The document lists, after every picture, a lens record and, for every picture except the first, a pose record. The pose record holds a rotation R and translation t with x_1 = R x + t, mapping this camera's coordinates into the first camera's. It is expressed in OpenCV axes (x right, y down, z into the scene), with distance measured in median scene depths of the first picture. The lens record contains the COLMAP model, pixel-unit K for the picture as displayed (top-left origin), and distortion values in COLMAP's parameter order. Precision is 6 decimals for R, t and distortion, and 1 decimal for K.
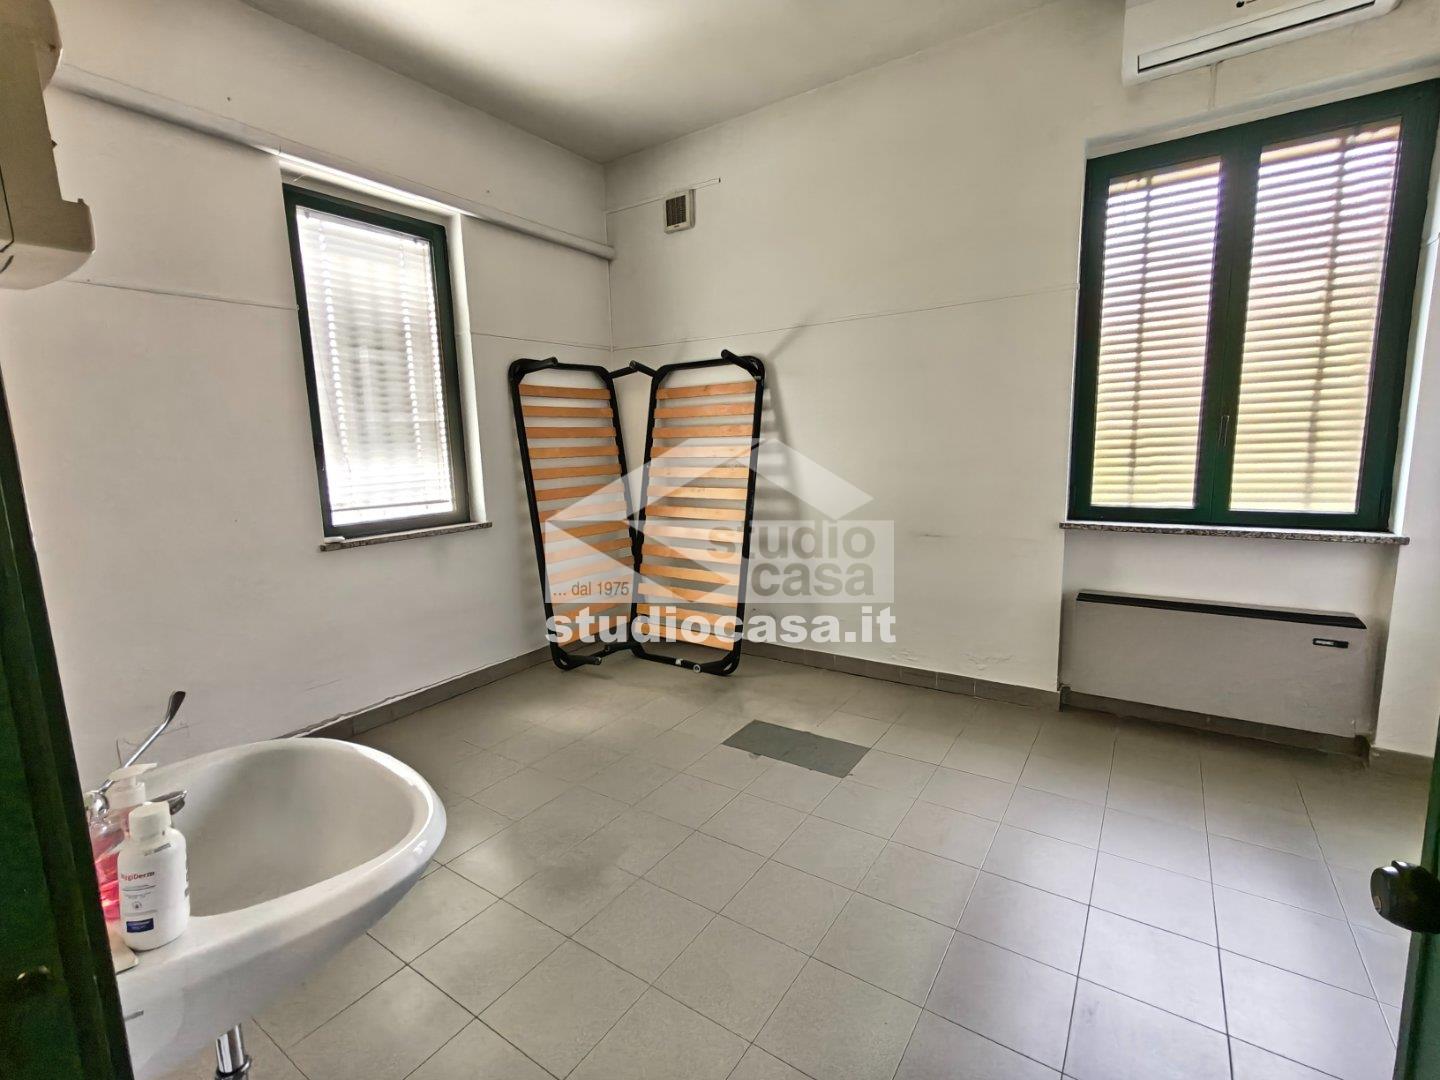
lens RADIAL K [[657.1, 0, 733.2], [0, 657.1, 540.7], [0, 0, 1]] dist [-0.002538, 0.003096]
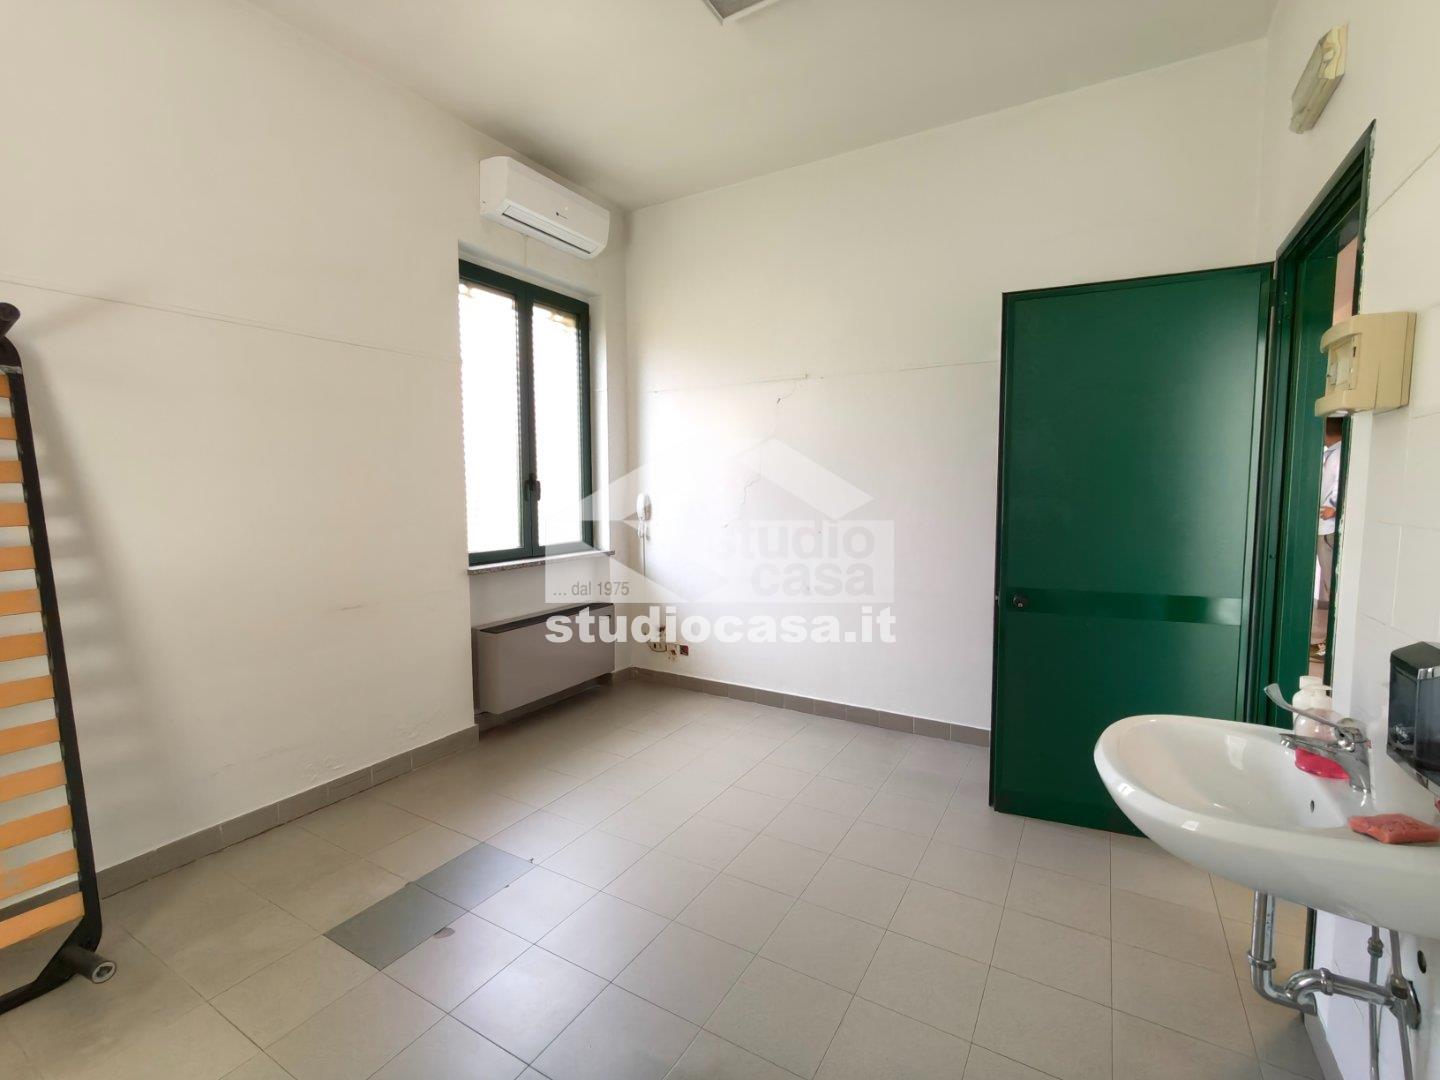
lens RADIAL K [[657.1, 0, 722.9], [0, 657.1, 542.8], [0, 0, 1]] dist [-0.002538, 0.003096]
pose [[-0.063541, -0.055294, 0.996446, -0.658203], [0.166902, 0.983813, 0.065236, -0.076218], [-0.983924, 0.170454, -0.053284, 0.664267]]
